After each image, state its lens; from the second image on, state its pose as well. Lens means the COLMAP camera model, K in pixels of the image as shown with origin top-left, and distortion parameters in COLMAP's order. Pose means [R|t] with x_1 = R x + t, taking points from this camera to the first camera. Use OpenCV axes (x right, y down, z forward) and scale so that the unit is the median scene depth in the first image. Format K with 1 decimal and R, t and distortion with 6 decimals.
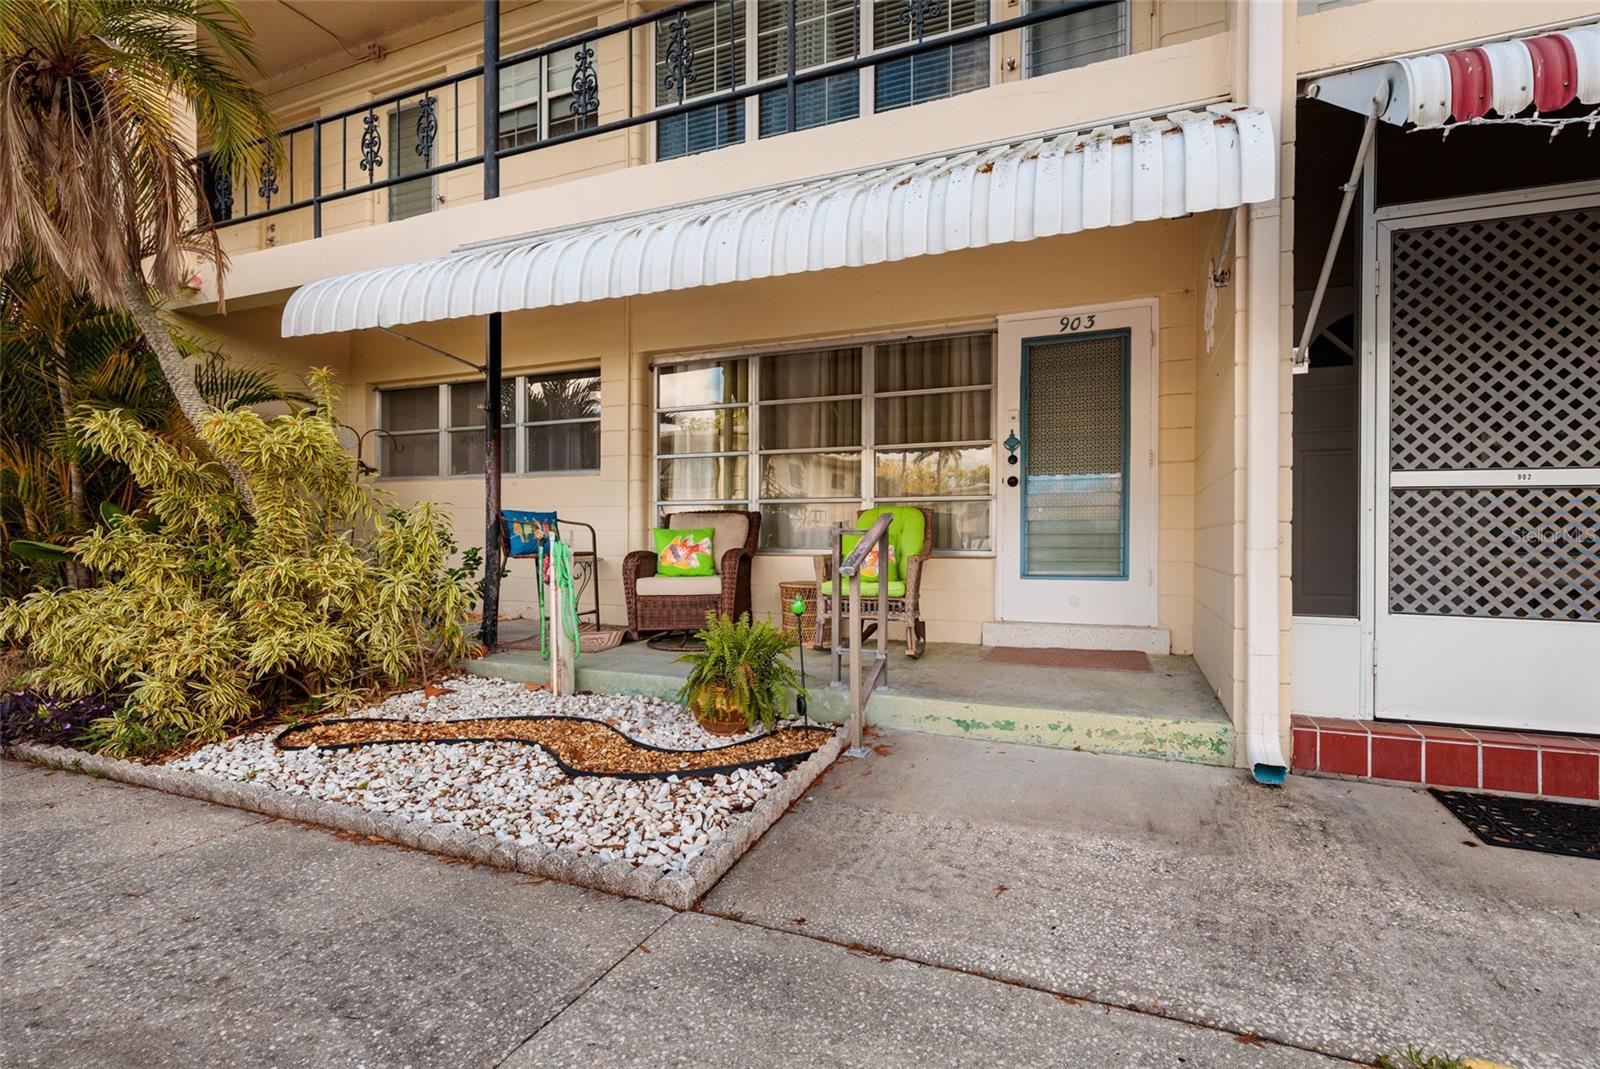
lens RADIAL K [[688.2, 0, 801.1], [0, 688.2, 541.3], [0, 0, 1]] dist [-0.002343, 0.000250]
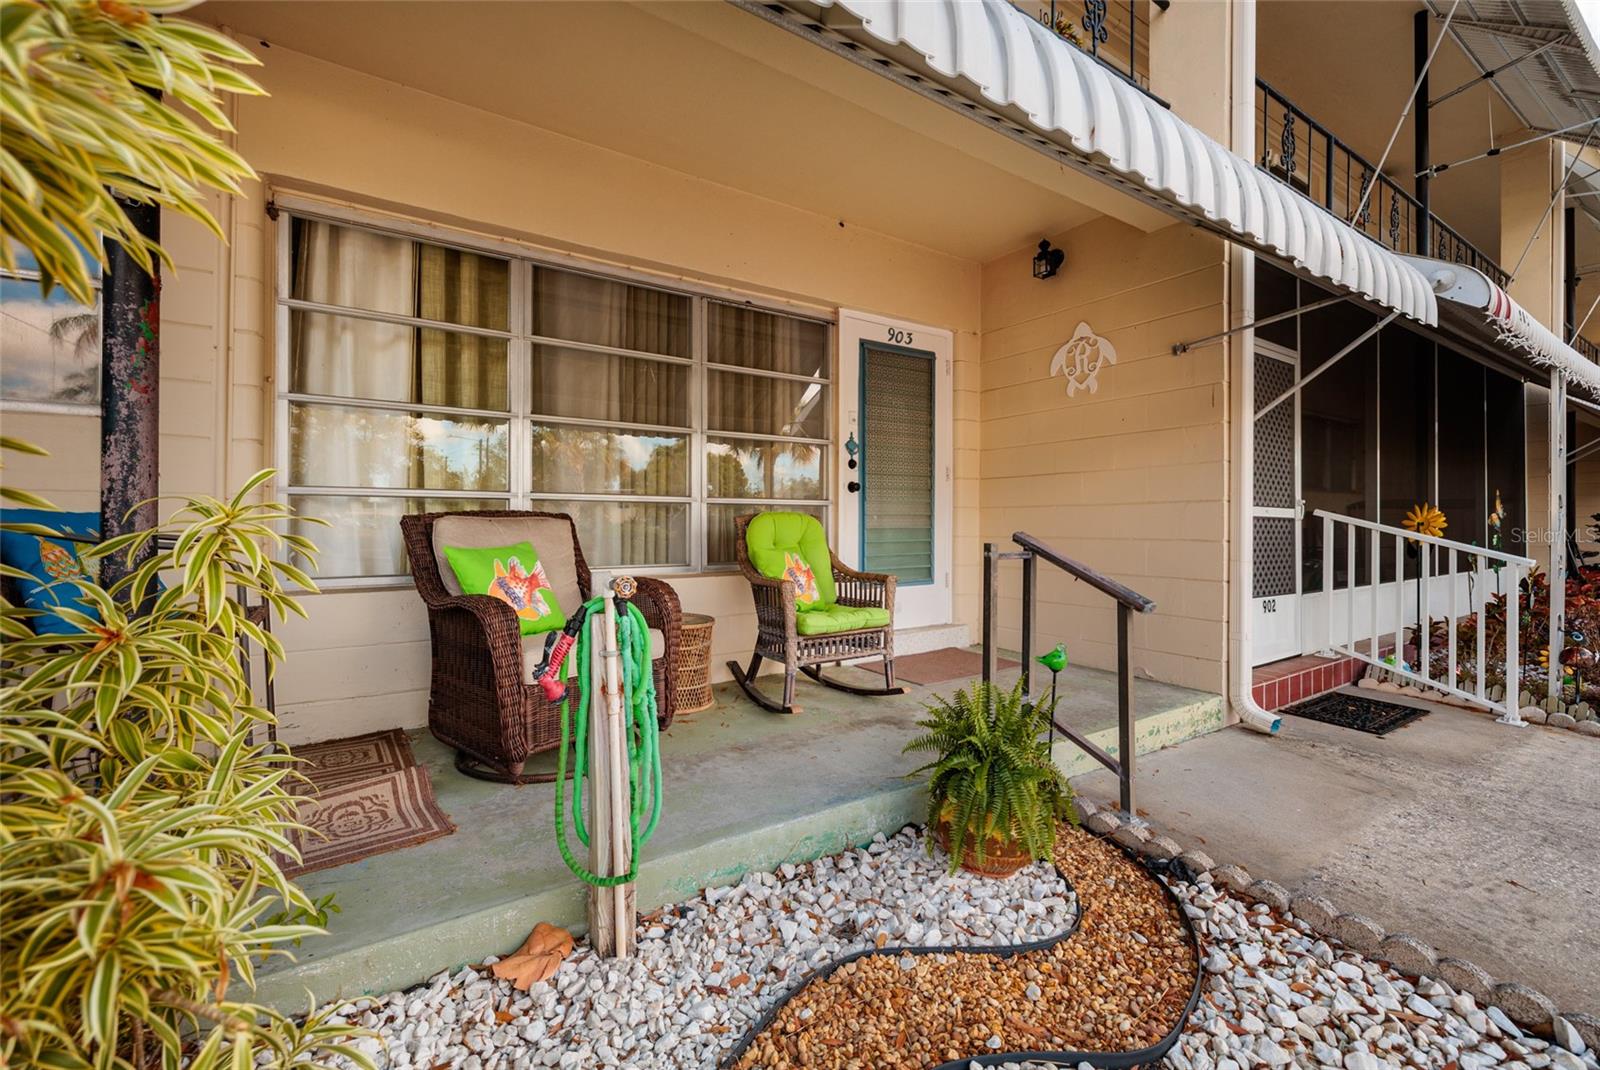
lens RADIAL K [[688.2, 0, 801.5], [0, 688.2, 520.8], [0, 0, 1]] dist [-0.002343, 0.000250]
pose [[0.560185, -0.002188, 0.828365, -0.517967], [0.004034, 0.999992, -0.000086, -0.040620], [-0.828358, 0.003390, 0.560189, 0.527007]]
